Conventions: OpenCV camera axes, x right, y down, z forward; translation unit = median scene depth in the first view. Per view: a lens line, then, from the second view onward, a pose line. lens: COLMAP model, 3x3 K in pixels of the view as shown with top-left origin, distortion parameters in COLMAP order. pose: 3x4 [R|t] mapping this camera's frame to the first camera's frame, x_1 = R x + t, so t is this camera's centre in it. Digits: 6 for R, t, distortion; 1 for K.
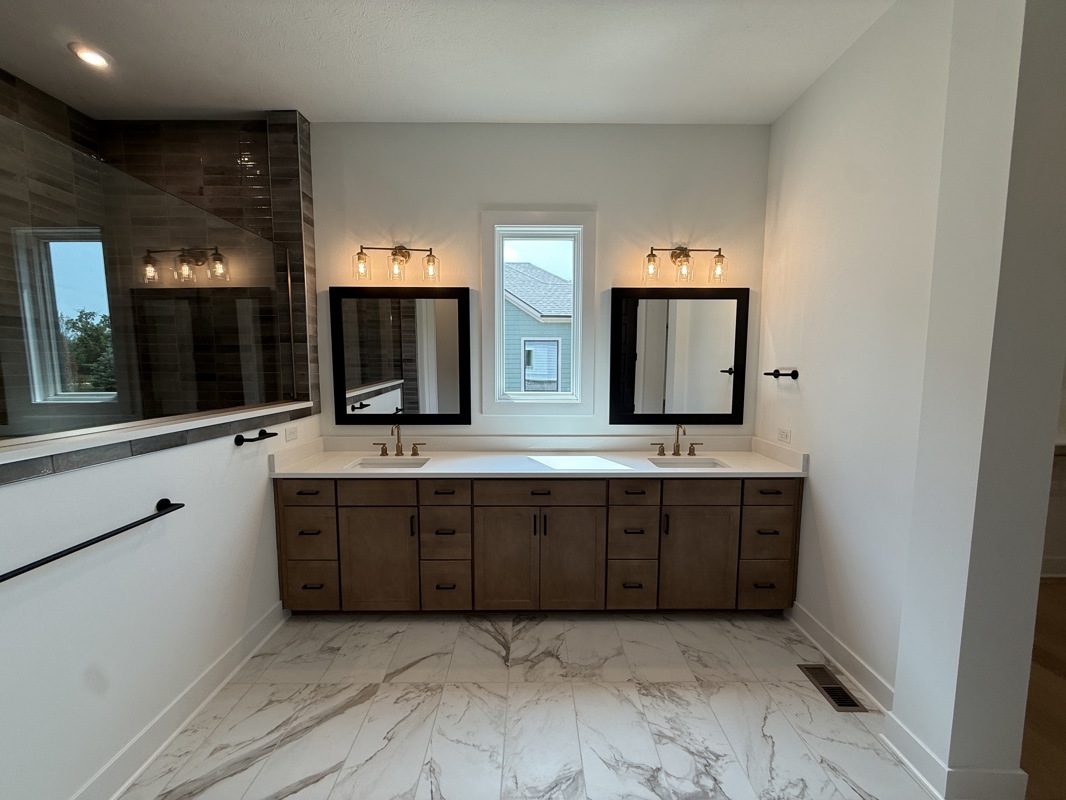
lens RADIAL K [[423.7, 0, 527.0], [0, 423.7, 406.4], [0, 0, 1]] dist [0.002607, 0.000358]
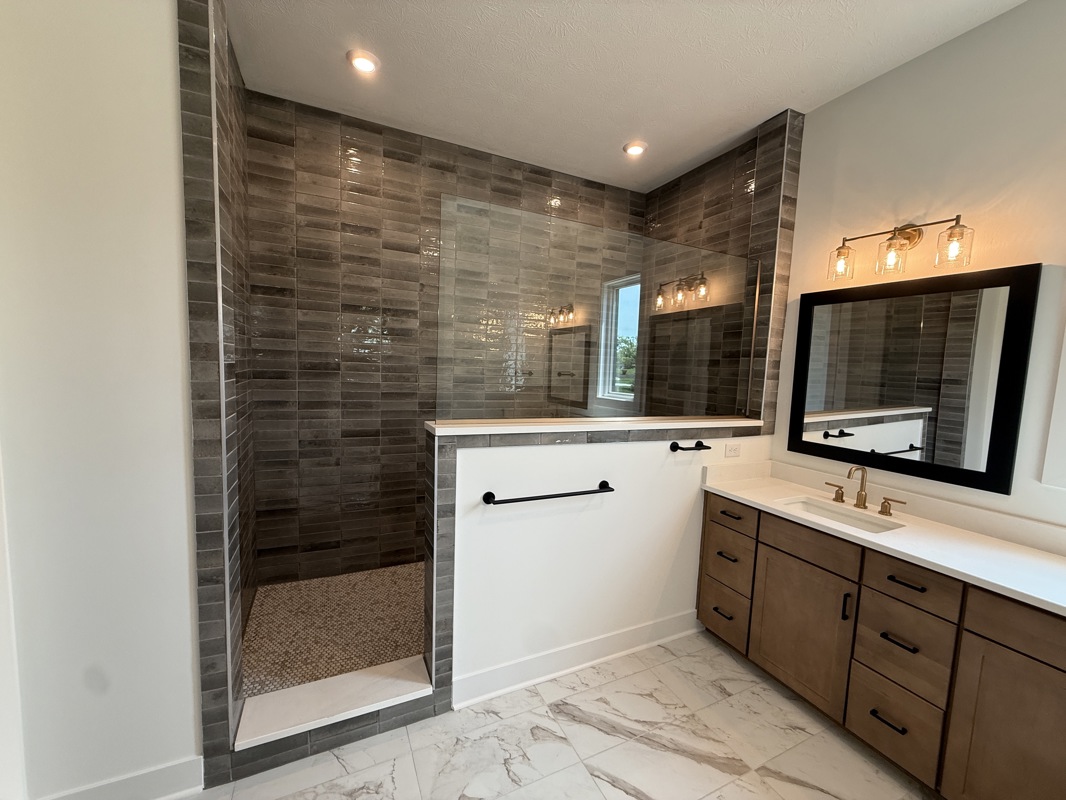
lens RADIAL K [[423.7, 0, 534.0], [0, 423.7, 405.3], [0, 0, 1]] dist [0.002607, 0.000358]
pose [[0.438707, 0.101483, -0.892881, 0.105364], [-0.131203, 0.990189, 0.048077, -0.025380], [0.889000, 0.096057, 0.447718, 0.144998]]
